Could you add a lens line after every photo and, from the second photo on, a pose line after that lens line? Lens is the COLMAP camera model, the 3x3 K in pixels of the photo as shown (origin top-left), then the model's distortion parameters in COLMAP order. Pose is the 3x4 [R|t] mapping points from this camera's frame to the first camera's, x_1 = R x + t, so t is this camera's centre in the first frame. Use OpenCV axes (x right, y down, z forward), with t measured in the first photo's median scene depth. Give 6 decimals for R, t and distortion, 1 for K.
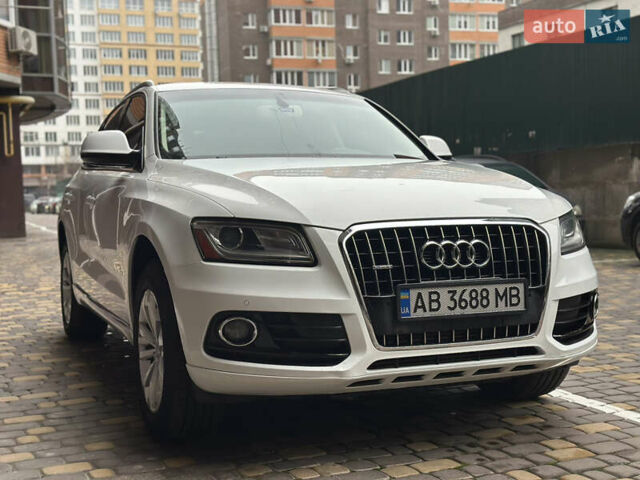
lens RADIAL K [[909.5, 0, 315.7], [0, 909.5, 242.0], [0, 0, 1]] dist [0.119016, 0.000000]
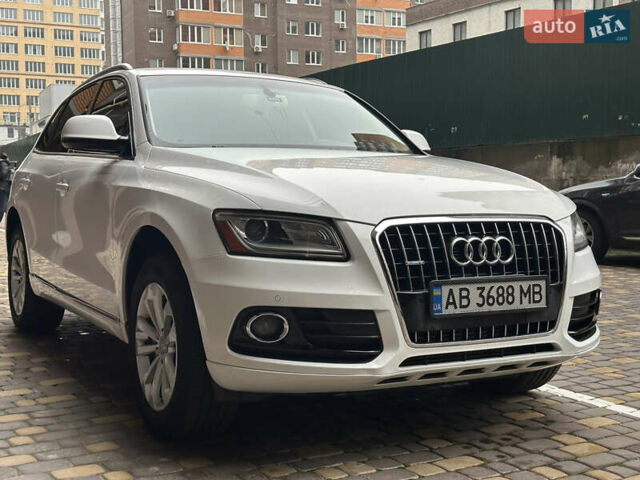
lens RADIAL K [[909.5, 0, 324.4], [0, 909.5, 228.5], [0, 0, 1]] dist [0.119016, 0.000000]
pose [[0.992625, 0.016082, 0.120157, -0.124207], [-0.015676, 0.999868, -0.004327, -0.003515], [-0.120210, 0.002412, 0.992746, 0.025893]]
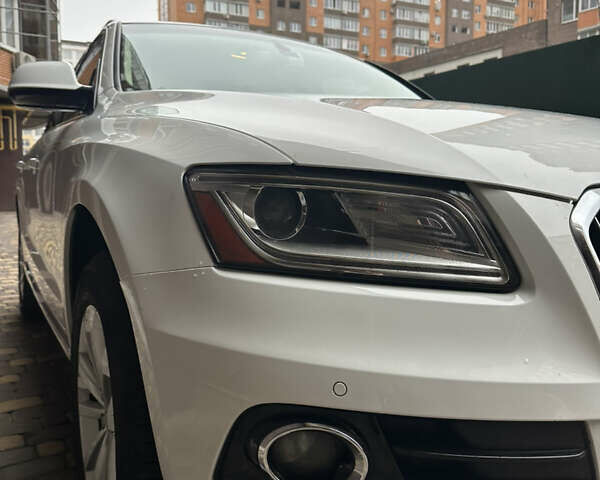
lens RADIAL K [[570.8, 0, 302.7], [0, 570.8, 241.6], [0, 0, 1]] dist [0.012094, 0.000000]
pose [[0.991829, 0.019289, 0.126108, -0.105023], [-0.023965, 0.999076, 0.035666, -0.001279], [-0.125304, -0.038396, 0.991375, 0.663465]]
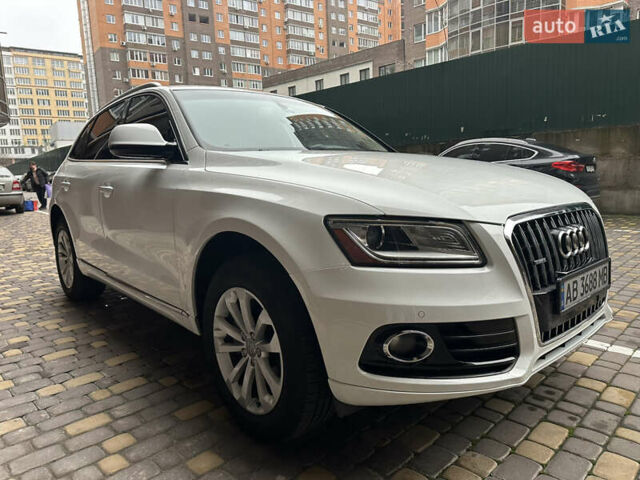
lens RADIAL K [[457.1, 0, 323.0], [0, 457.1, 235.6], [0, 0, 1]] dist [0.028217, -0.023166]
pose [[0.940034, -0.055765, 0.336492, -0.264409], [0.028658, 0.995969, 0.084995, -0.041362], [-0.339876, -0.070255, 0.937843, 0.538589]]
